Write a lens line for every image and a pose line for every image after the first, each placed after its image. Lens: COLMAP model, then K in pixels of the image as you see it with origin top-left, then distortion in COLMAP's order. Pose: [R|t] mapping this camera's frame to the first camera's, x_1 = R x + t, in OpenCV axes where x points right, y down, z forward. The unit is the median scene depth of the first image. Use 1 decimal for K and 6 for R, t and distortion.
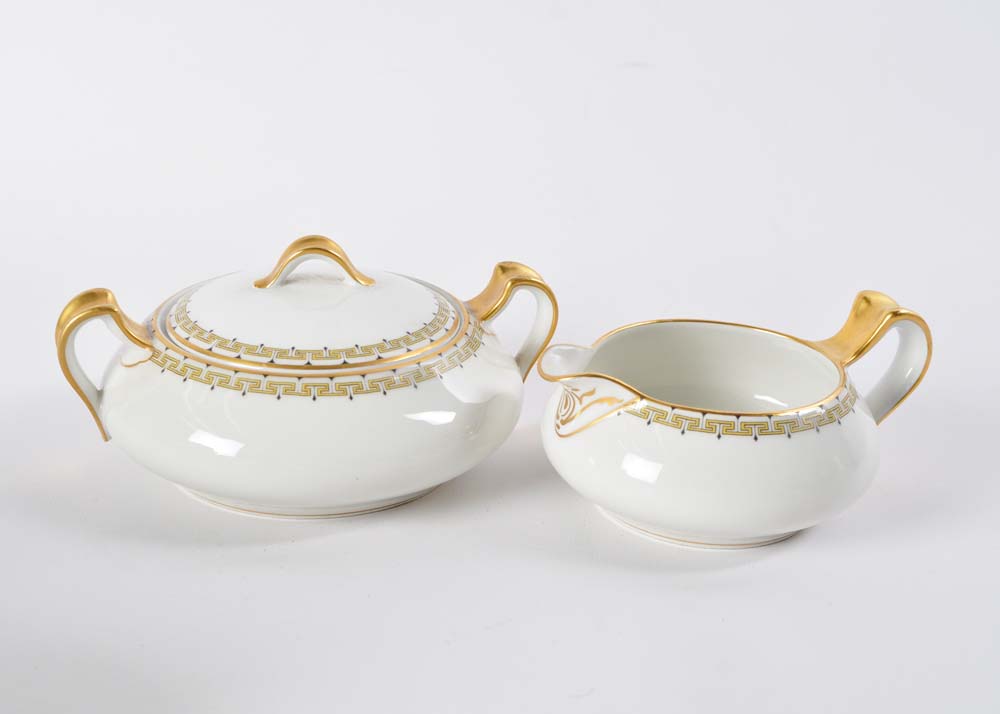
lens RADIAL K [[2115.8, 0, 500.6], [0, 2115.8, 361.8], [0, 0, 1]] dist [0.031170, 0.000000]
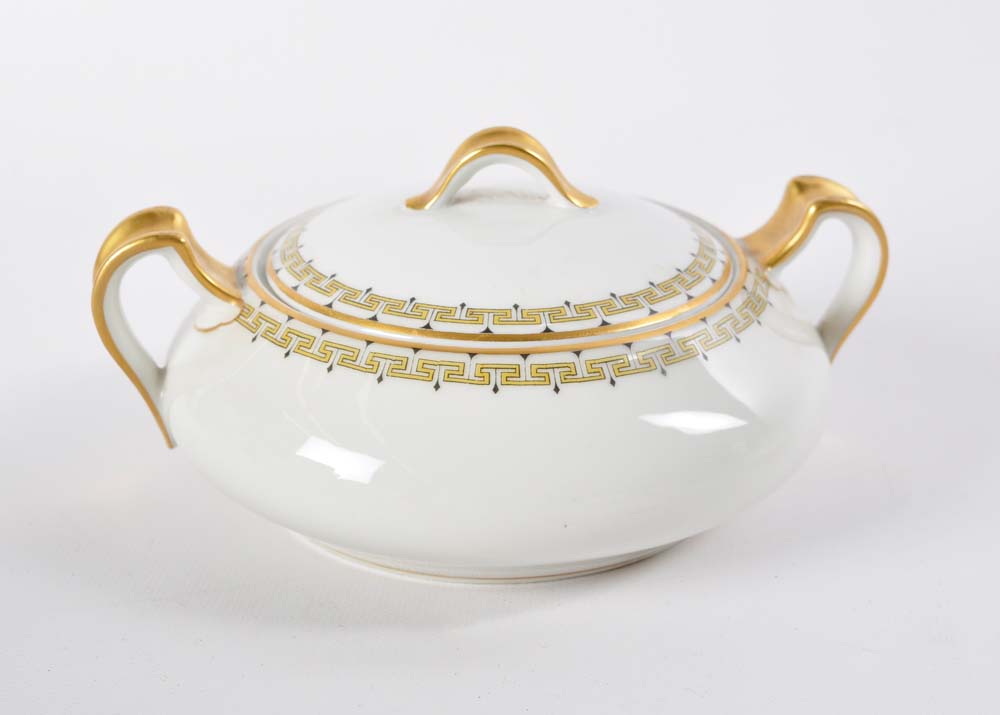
lens RADIAL K [[2387.3, 0, 505.3], [0, 2387.3, 359.4], [0, 0, 1]] dist [0.454197, 0.000000]
pose [[0.995832, 0.018330, -0.089348, -0.022772], [-0.017385, 0.999785, 0.011336, 0.001028], [0.089536, -0.009736, 0.995936, 0.297611]]
